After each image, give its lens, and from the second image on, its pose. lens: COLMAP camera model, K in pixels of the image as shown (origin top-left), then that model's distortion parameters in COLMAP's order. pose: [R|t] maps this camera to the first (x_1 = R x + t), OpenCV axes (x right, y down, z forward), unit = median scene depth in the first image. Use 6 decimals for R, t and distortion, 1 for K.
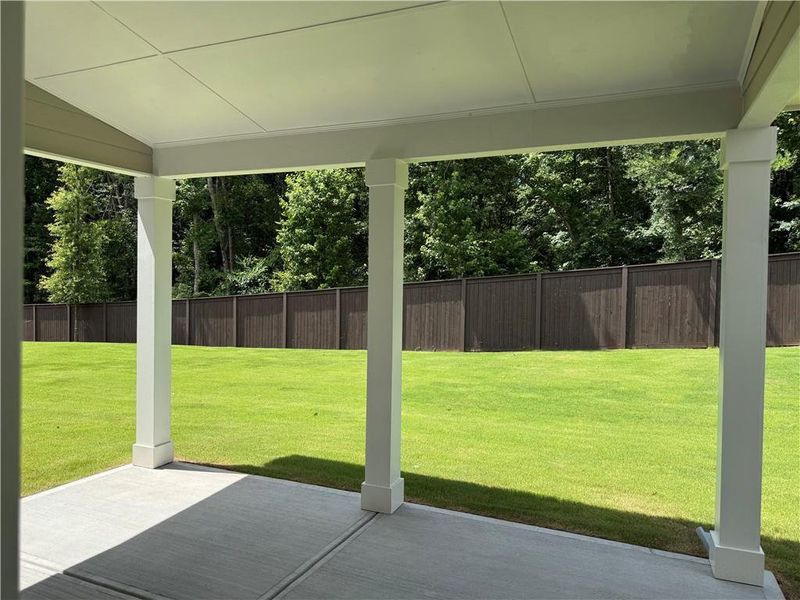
lens RADIAL K [[557.6, 0, 403.2], [0, 557.6, 300.2], [0, 0, 1]] dist [0.121438, -0.175774]
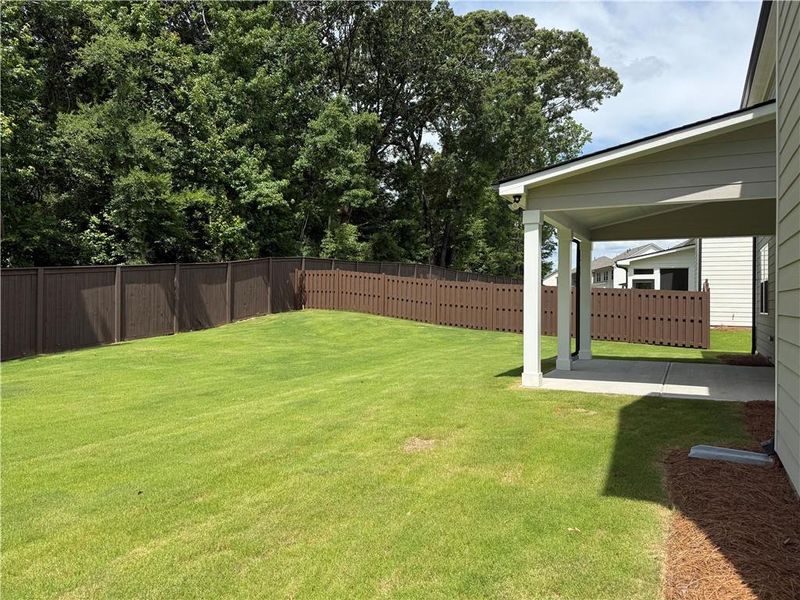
lens RADIAL K [[557.6, 0, 403.2], [0, 557.6, 300.2], [0, 0, 1]] dist [0.121438, -0.175774]
pose [[0.080384, -0.012150, 0.996690, -0.528056], [0.015558, 0.999819, 0.010933, 0.002623], [-0.996643, 0.014628, 0.080559, 0.298119]]
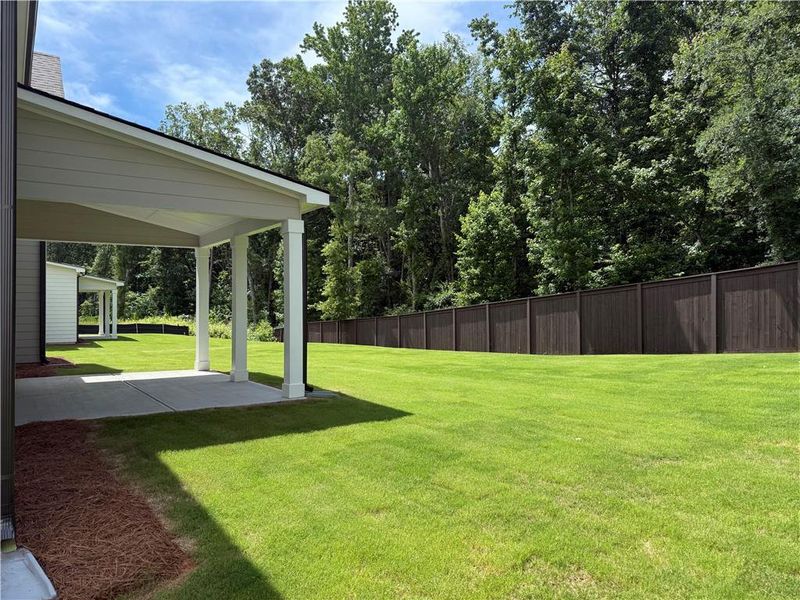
lens RADIAL K [[557.6, 0, 403.2], [0, 557.6, 300.2], [0, 0, 1]] dist [0.121438, -0.175774]
pose [[0.854293, -0.029862, -0.518934, 0.360336], [0.007786, 0.998972, -0.044668, 0.024942], [0.519734, 0.034119, 0.853647, -0.144161]]
